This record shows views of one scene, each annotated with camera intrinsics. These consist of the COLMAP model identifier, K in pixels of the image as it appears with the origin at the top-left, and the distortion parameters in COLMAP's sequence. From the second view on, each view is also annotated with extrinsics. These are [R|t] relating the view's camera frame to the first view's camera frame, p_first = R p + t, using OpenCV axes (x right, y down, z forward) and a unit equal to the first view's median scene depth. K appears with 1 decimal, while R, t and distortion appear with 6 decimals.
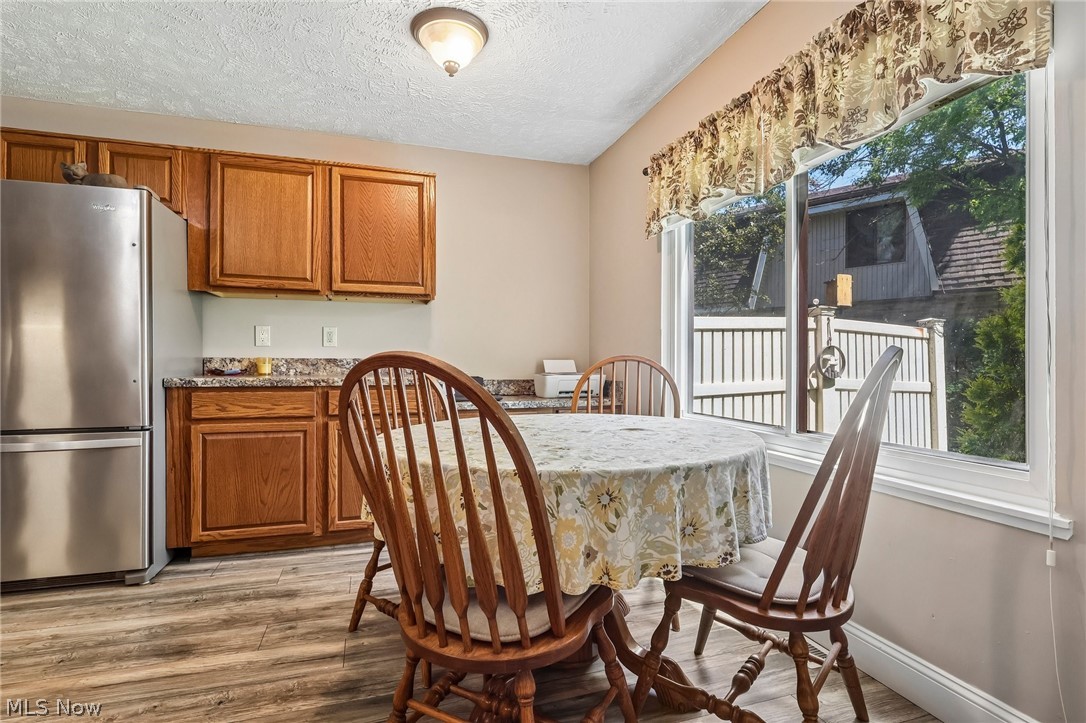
lens RADIAL K [[528.5, 0, 531.1], [0, 528.5, 360.4], [0, 0, 1]] dist [0.001739, 0.000032]
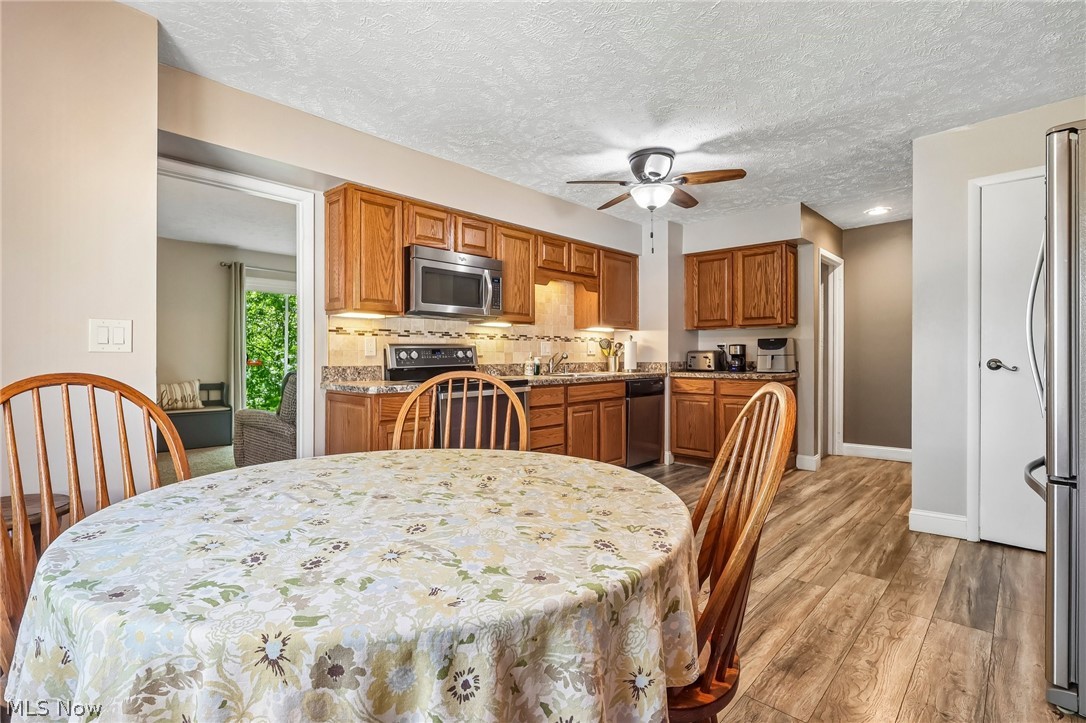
lens RADIAL K [[508.3, 0, 543.8], [0, 508.3, 352.4], [0, 0, 1]] dist [0.002800, 0.000636]
pose [[-0.867854, -0.007005, -0.496771, 0.163329], [-0.002101, 0.999943, -0.010431, -0.028773], [0.496816, -0.008009, -0.867819, 1.115003]]
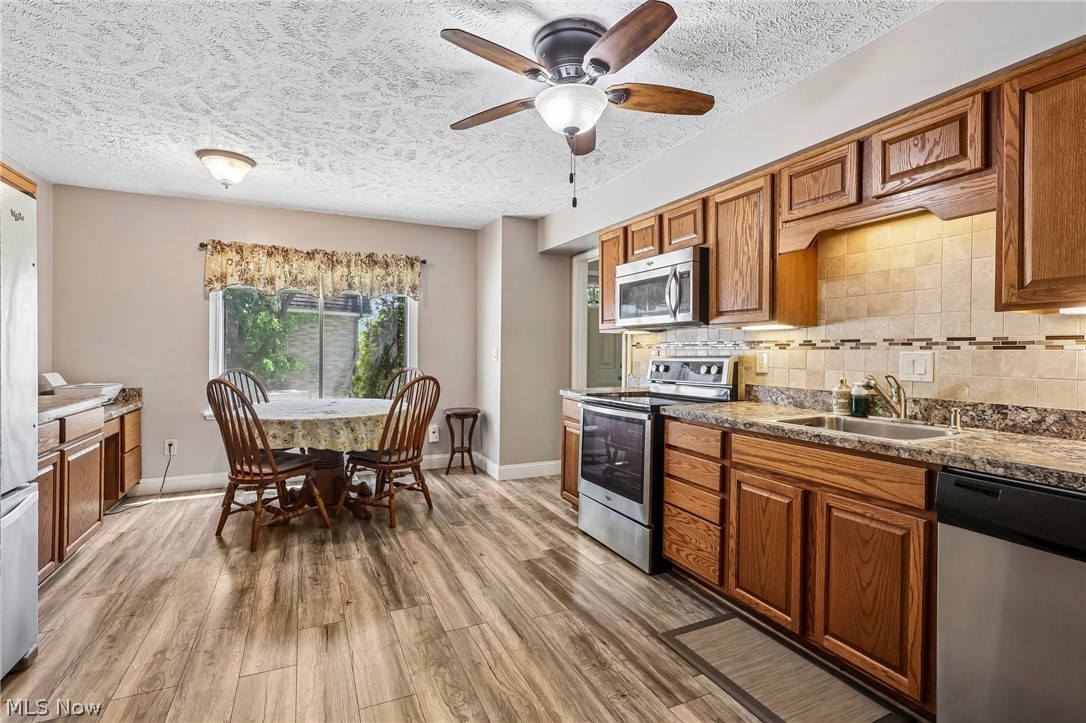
lens RADIAL K [[508.3, 0, 543.8], [0, 508.3, 352.4], [0, 0, 1]] dist [0.002800, 0.000636]
pose [[-0.144482, -0.008963, 0.989467, -1.480861], [-0.011554, 0.999906, 0.007370, -0.082383], [-0.989440, -0.010367, -0.144572, 0.271371]]
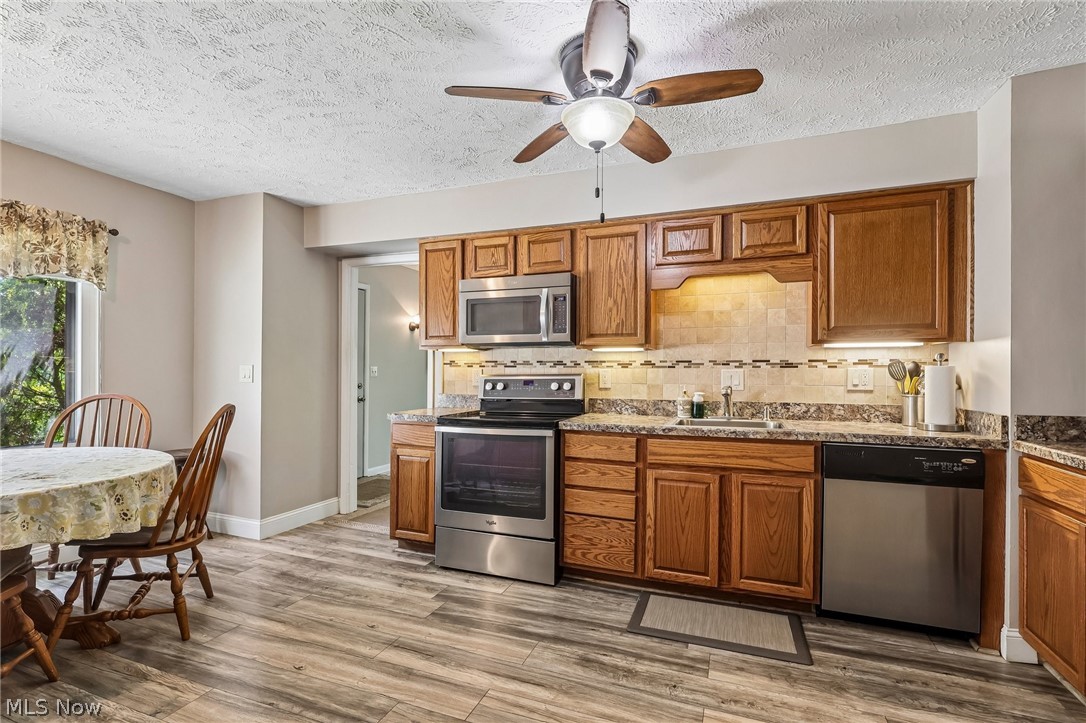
lens RADIAL K [[508.7, 0, 541.9], [0, 508.7, 370.5], [0, 0, 1]] dist [-0.003659, -0.000099]
pose [[-0.788790, -0.005665, 0.614636, -1.123557], [-0.012044, 0.999908, -0.006242, -0.069289], [-0.614545, -0.012326, -0.788786, 0.766701]]
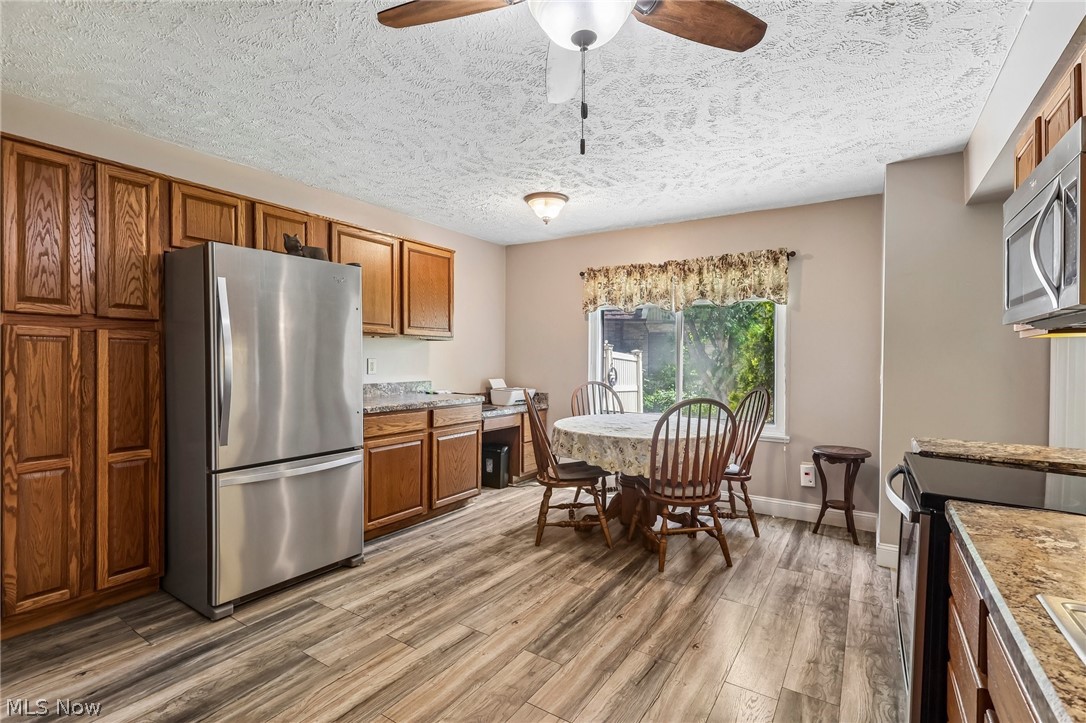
lens RADIAL K [[518.5, 0, 530.3], [0, 518.5, 357.5], [0, 0, 1]] dist [0.001353, -0.000015]
pose [[0.773681, 0.005097, 0.633554, -1.094390], [-0.010961, 0.999926, 0.005341, -0.096860], [-0.633480, -0.011077, 0.773680, -0.243065]]
